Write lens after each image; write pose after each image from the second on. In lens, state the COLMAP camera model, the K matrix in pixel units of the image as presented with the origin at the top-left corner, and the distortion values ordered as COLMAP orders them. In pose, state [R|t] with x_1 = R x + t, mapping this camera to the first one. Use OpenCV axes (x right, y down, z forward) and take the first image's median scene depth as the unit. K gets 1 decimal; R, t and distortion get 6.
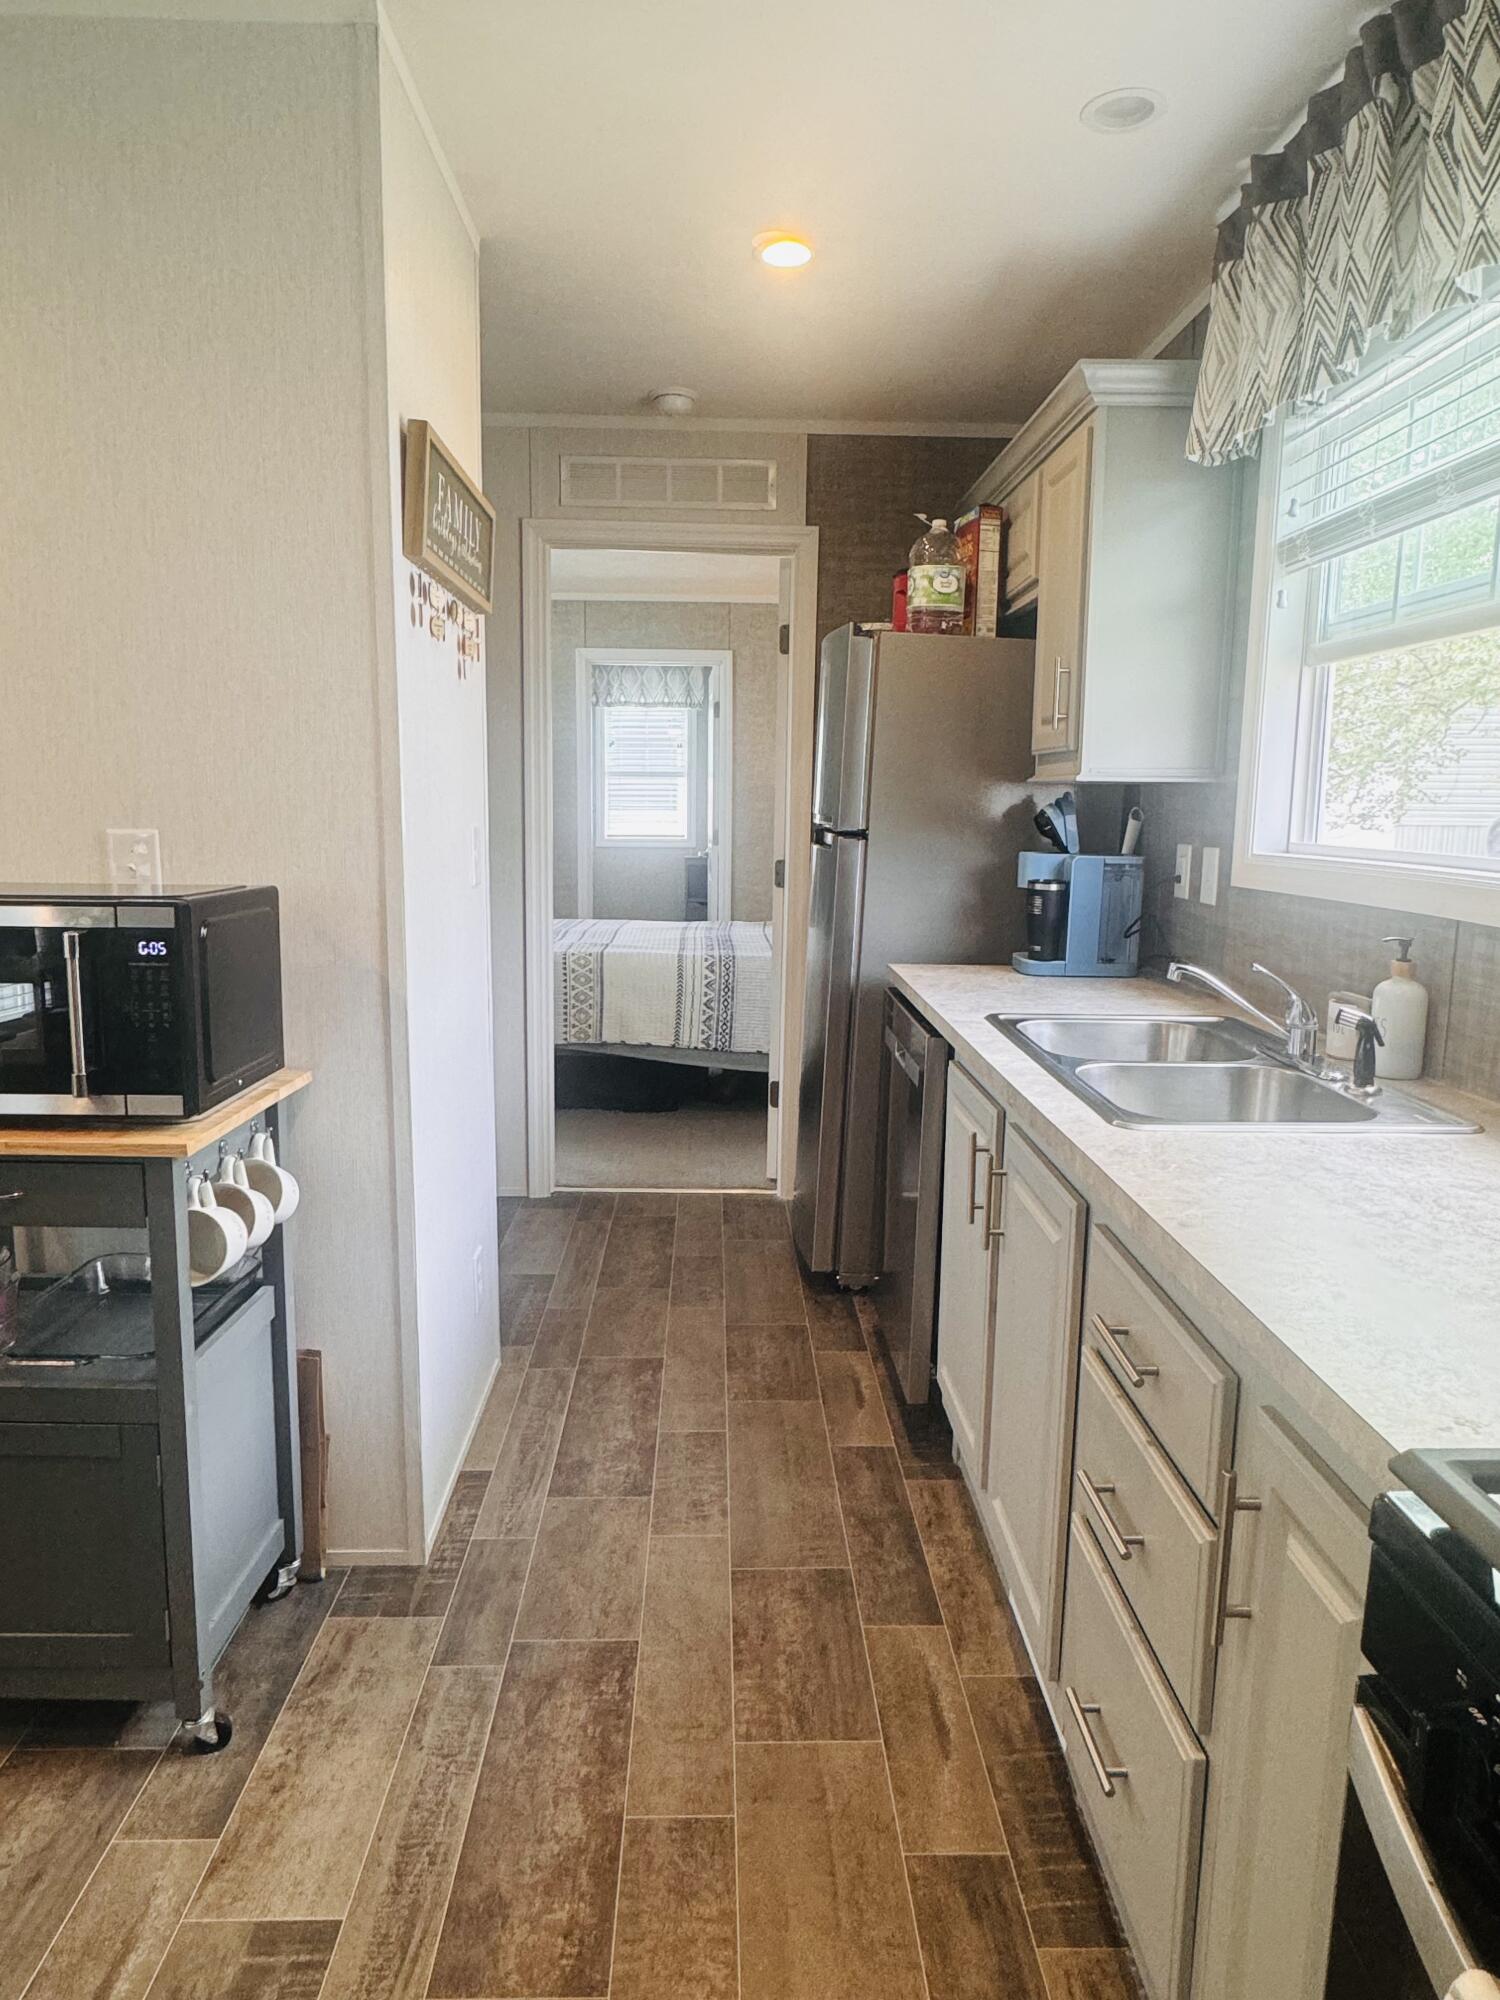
lens RADIAL K [[1229.0, 0, 744.8], [0, 1229.0, 995.9], [0, 0, 1]] dist [-0.003573, -0.007601]
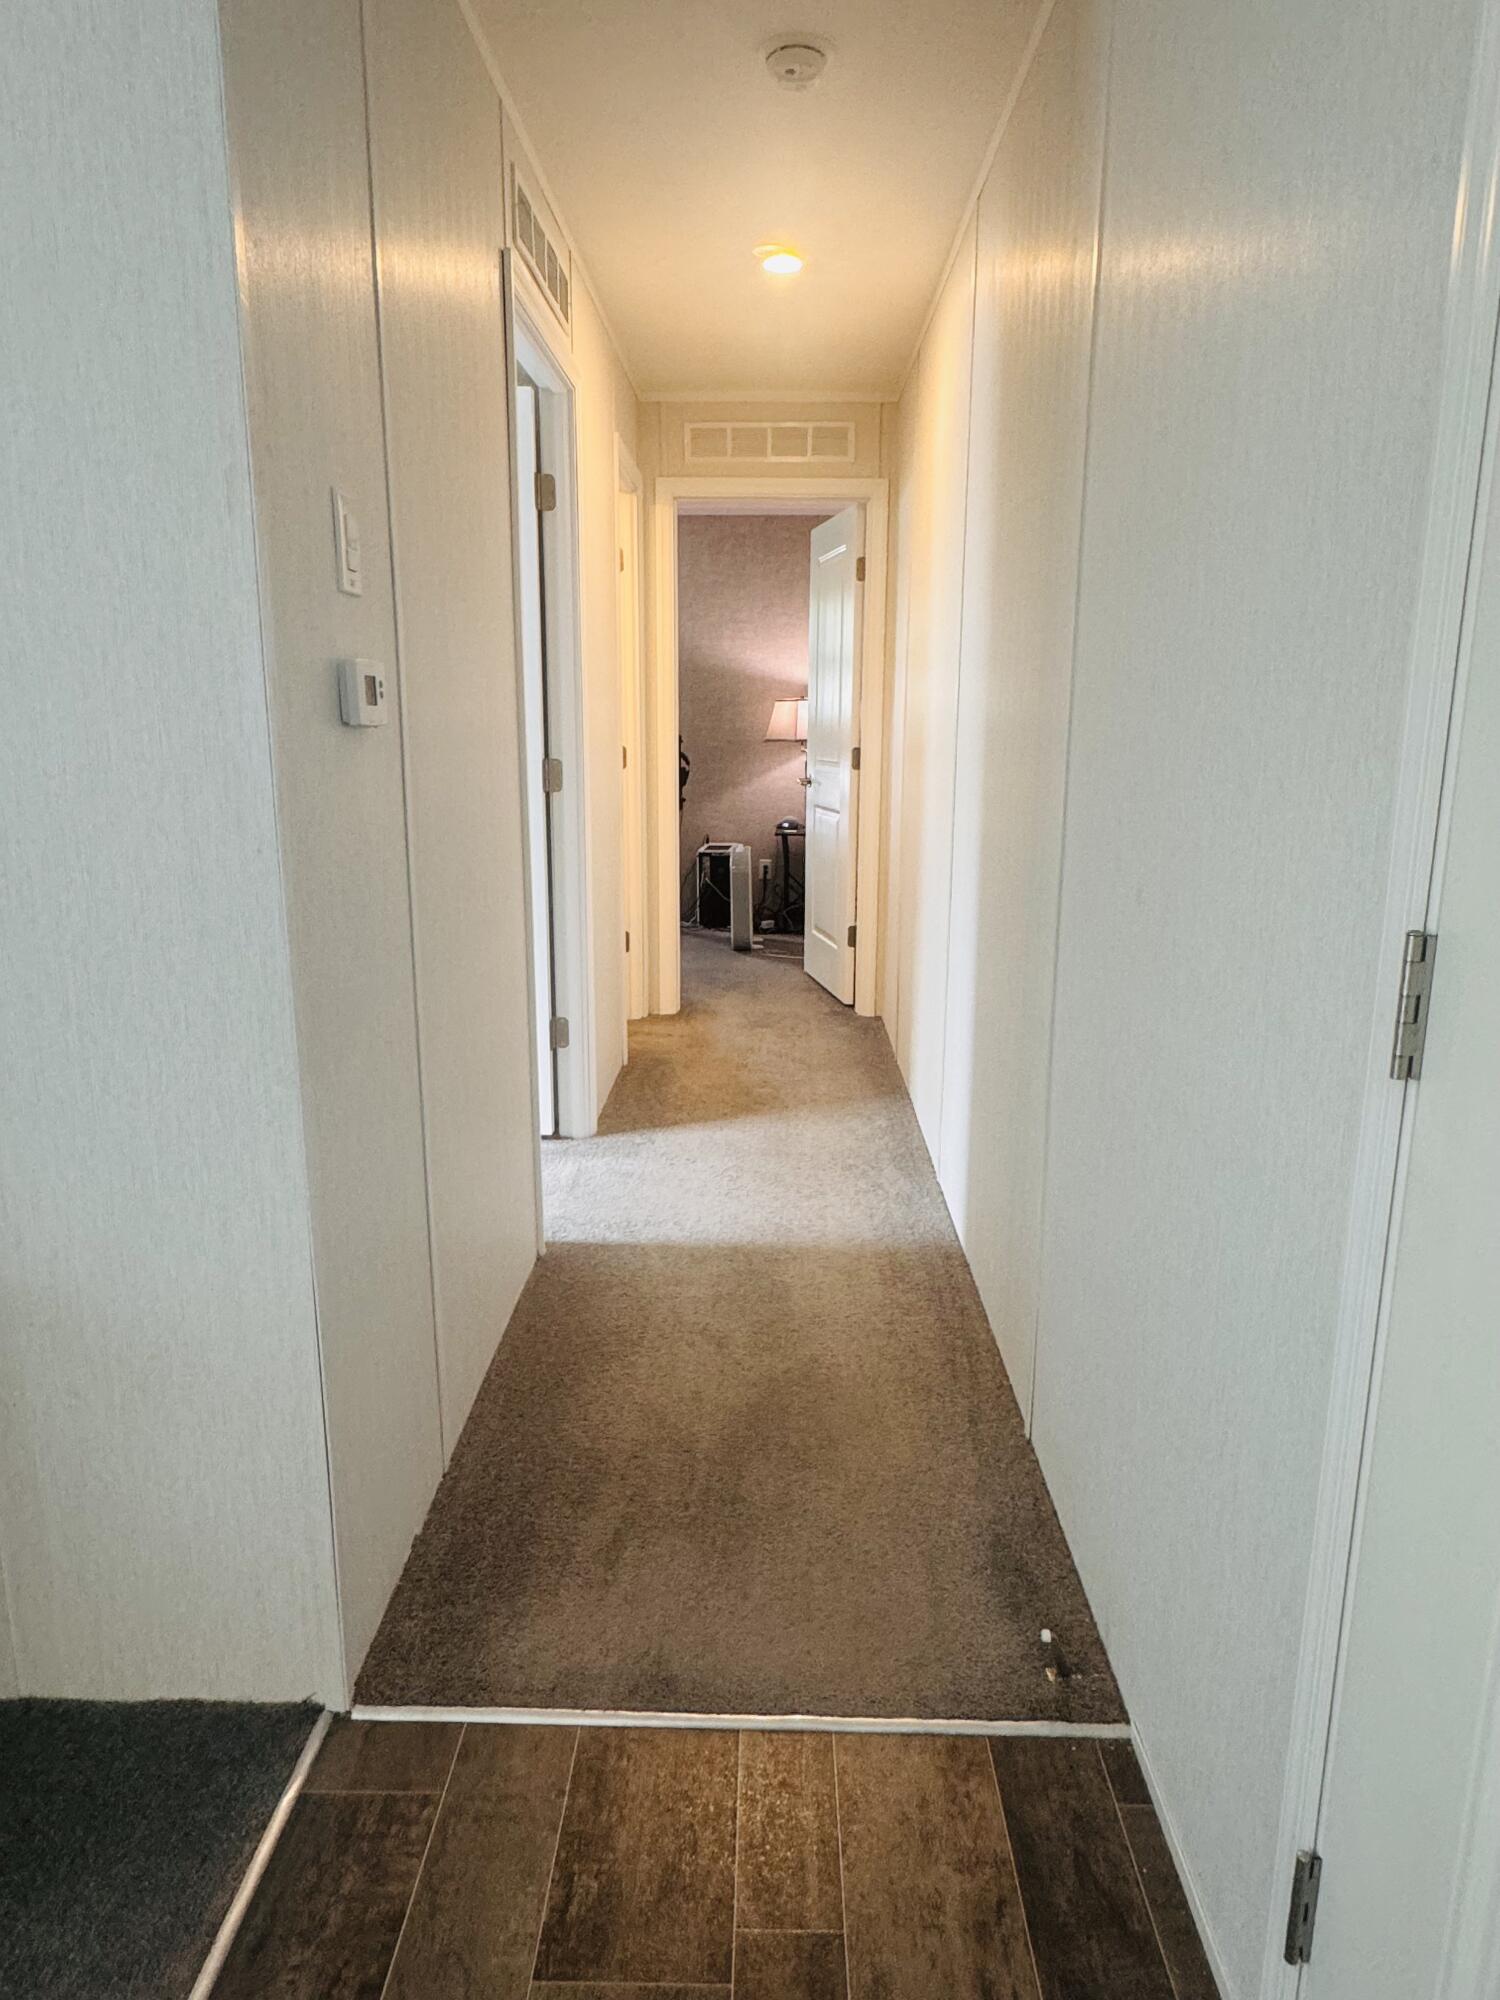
lens RADIAL K [[1229.0, 0, 754.0], [0, 1229.0, 996.7], [0, 0, 1]] dist [-0.003573, -0.007601]
pose [[-0.998679, -0.028386, 0.042820, -0.227270], [-0.010897, 0.931570, 0.363398, -0.193625], [-0.050206, 0.362451, -0.930649, 1.487496]]
